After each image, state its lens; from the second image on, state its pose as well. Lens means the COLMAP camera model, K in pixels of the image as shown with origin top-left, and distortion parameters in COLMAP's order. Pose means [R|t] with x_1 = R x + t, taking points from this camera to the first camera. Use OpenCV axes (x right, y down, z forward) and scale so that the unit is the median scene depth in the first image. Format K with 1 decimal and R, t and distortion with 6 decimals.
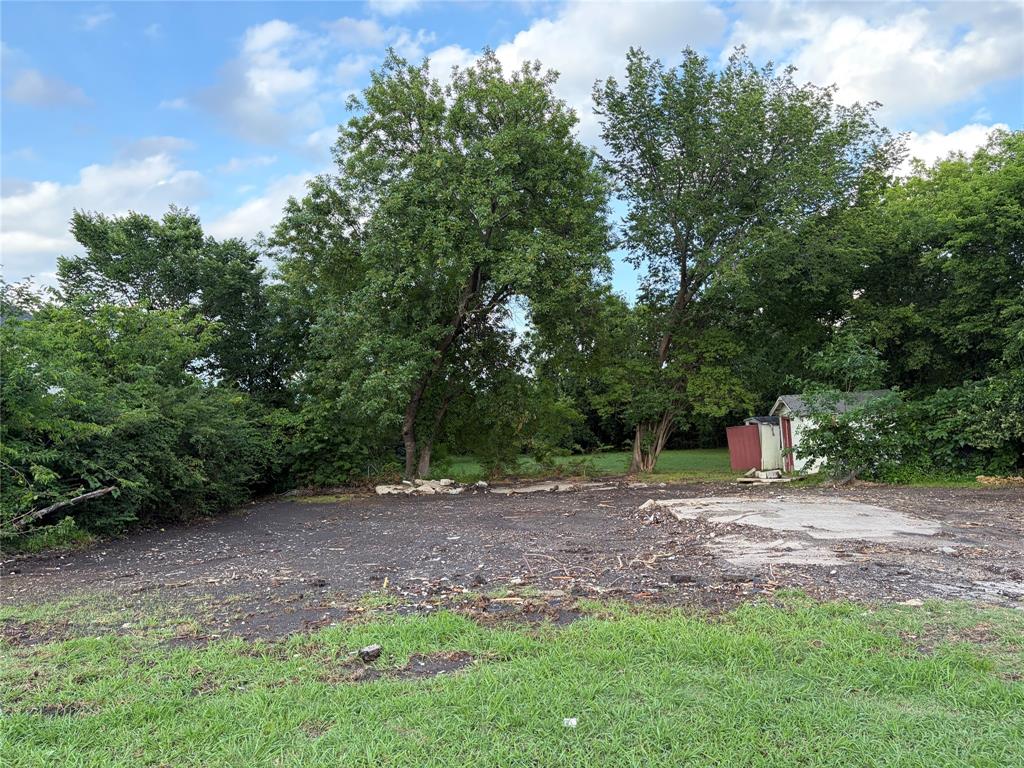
lens RADIAL K [[771.2, 0, 508.6], [0, 771.2, 381.7], [0, 0, 1]] dist [0.055943, -0.047385]
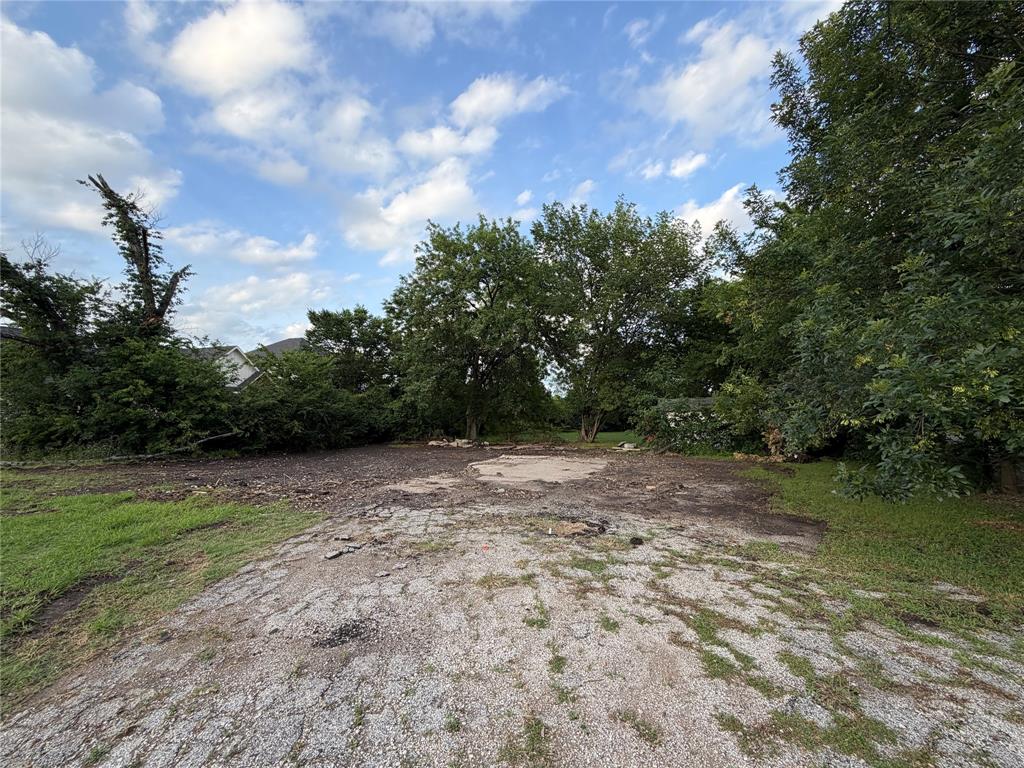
lens RADIAL K [[407.3, 0, 510.3], [0, 407.3, 383.3], [0, 0, 1]] dist [-0.000254, -0.000542]
pose [[0.947189, 0.008915, -0.320553, 0.408982], [-0.014264, 0.999795, -0.014341, 0.000437], [0.320359, 0.018156, 0.947122, 0.097166]]
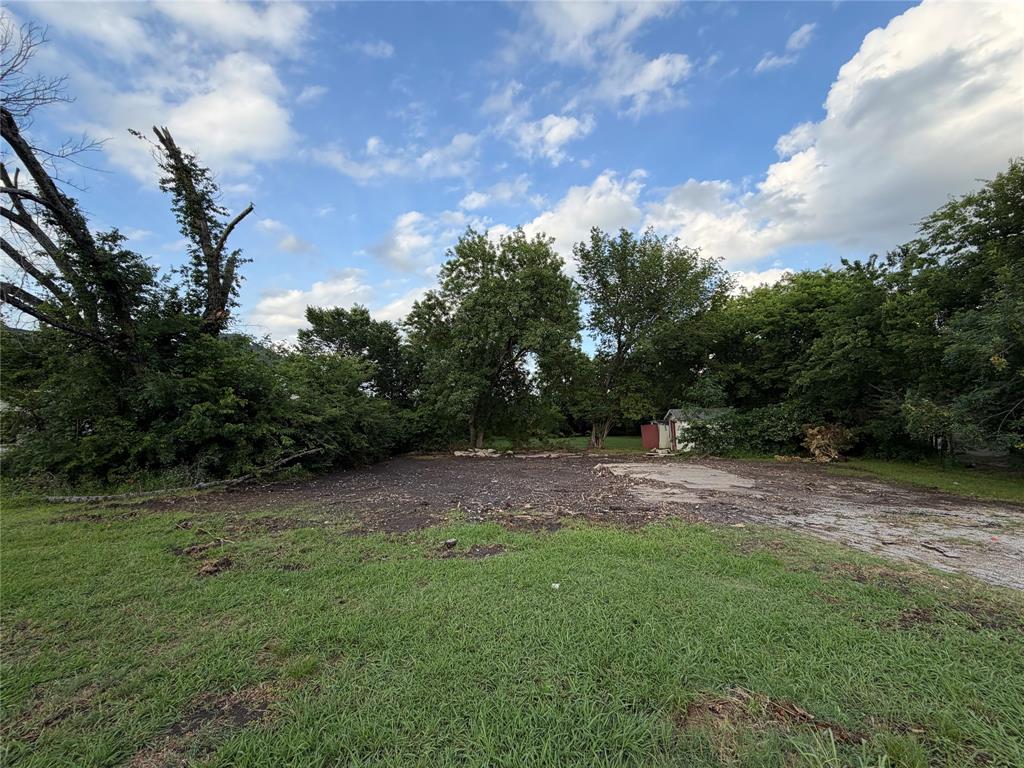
lens RADIAL K [[407.3, 0, 510.9], [0, 407.3, 382.2], [0, 0, 1]] dist [-0.000254, -0.000542]
pose [[0.999057, 0.024242, -0.036010, -0.001069], [-0.025511, 0.999055, -0.035187, -0.003743], [0.035123, 0.036072, 0.998732, -0.001814]]
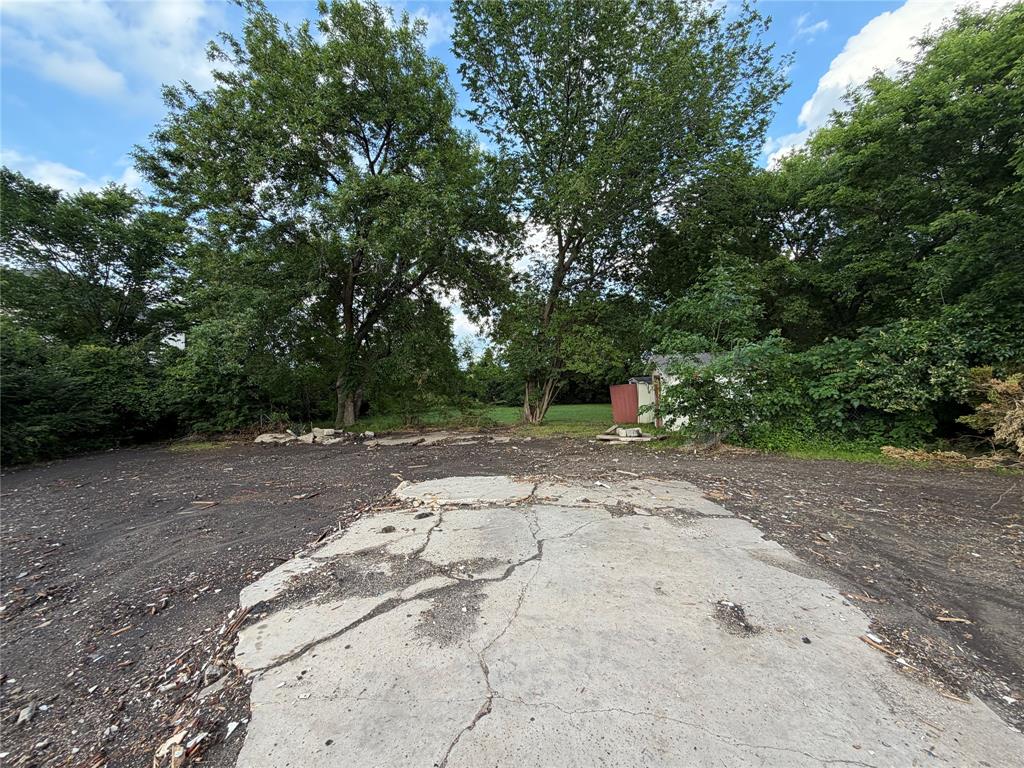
lens RADIAL K [[407.3, 0, 511.1], [0, 407.3, 385.7], [0, 0, 1]] dist [-0.000254, -0.000542]
pose [[0.998127, 0.014762, -0.059364, 0.239841], [-0.011837, 0.998713, 0.049318, 0.042364], [0.060015, -0.048523, 0.997017, 0.539762]]
